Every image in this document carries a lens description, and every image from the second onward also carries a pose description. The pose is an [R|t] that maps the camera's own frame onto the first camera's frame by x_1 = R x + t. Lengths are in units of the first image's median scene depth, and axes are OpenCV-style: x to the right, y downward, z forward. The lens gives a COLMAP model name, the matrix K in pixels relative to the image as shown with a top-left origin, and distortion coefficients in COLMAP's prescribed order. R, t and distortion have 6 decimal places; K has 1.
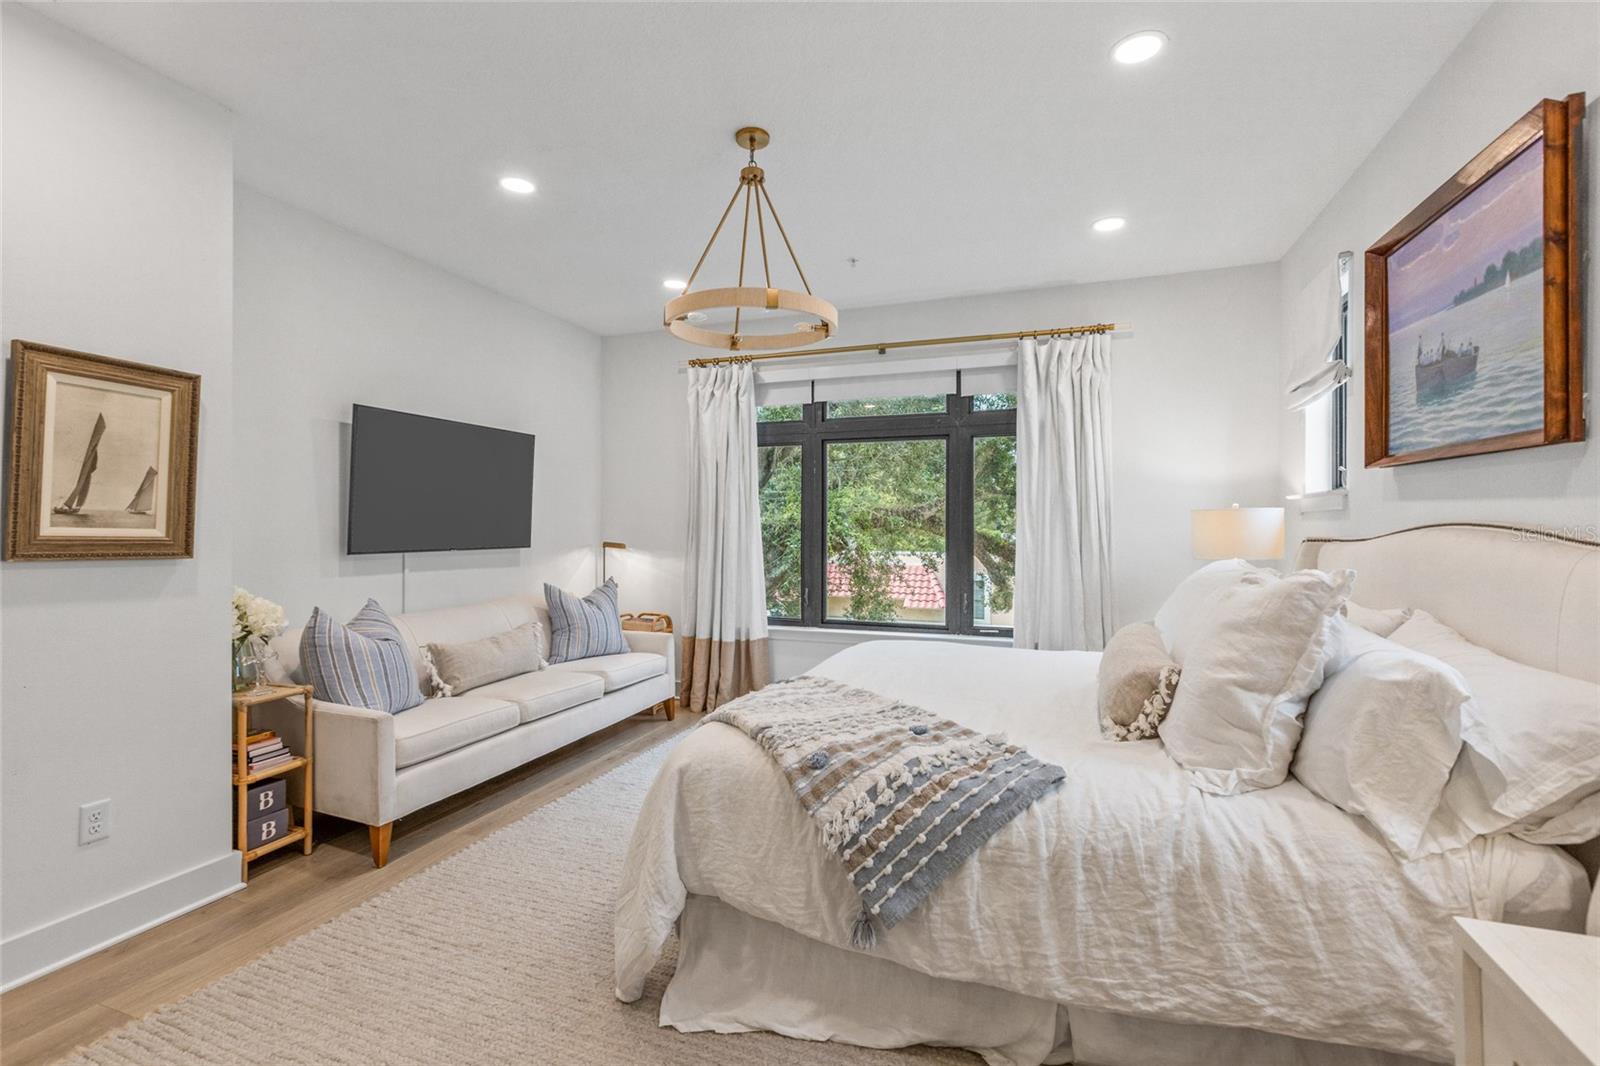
lens RADIAL K [[721.9, 0, 800.2], [0, 721.9, 522.4], [0, 0, 1]] dist [0.003167, 0.000150]
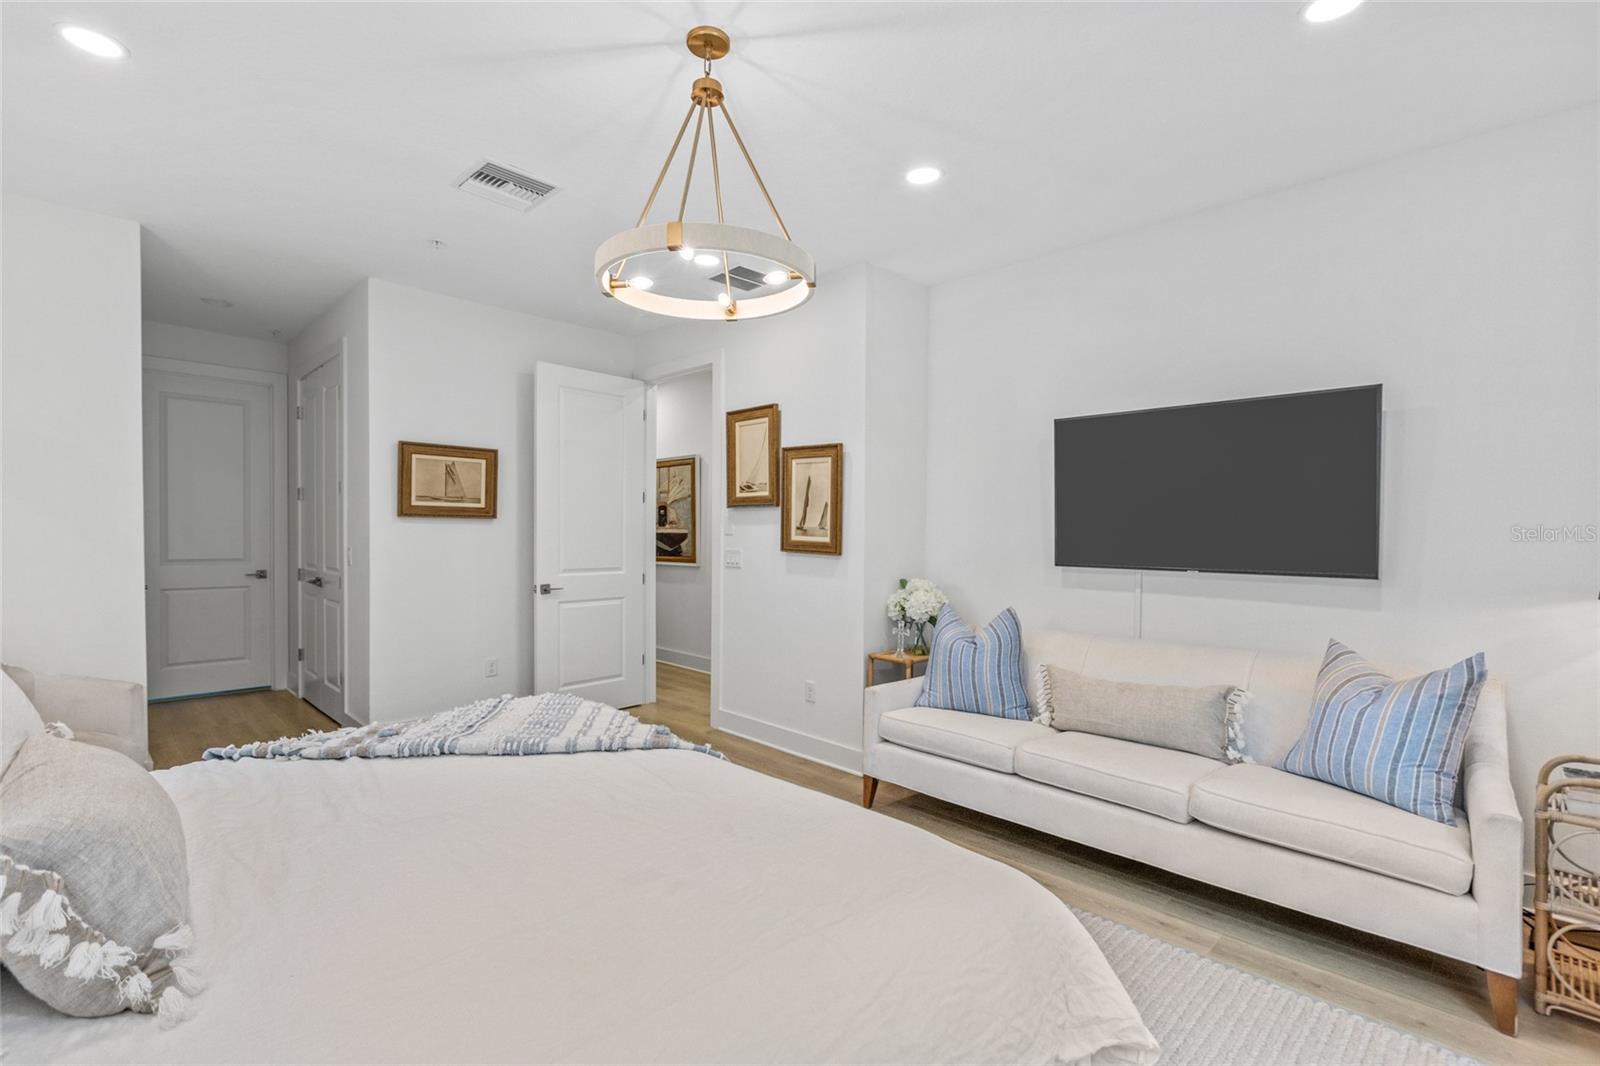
lens RADIAL K [[721.9, 0, 804.5], [0, 721.9, 540.6], [0, 0, 1]] dist [0.003167, 0.000150]
pose [[-0.410188, 0.007787, -0.911968, 0.501876], [-0.003935, 0.999939, 0.010308, -0.000762], [0.911993, 0.007817, -0.410132, 1.174452]]
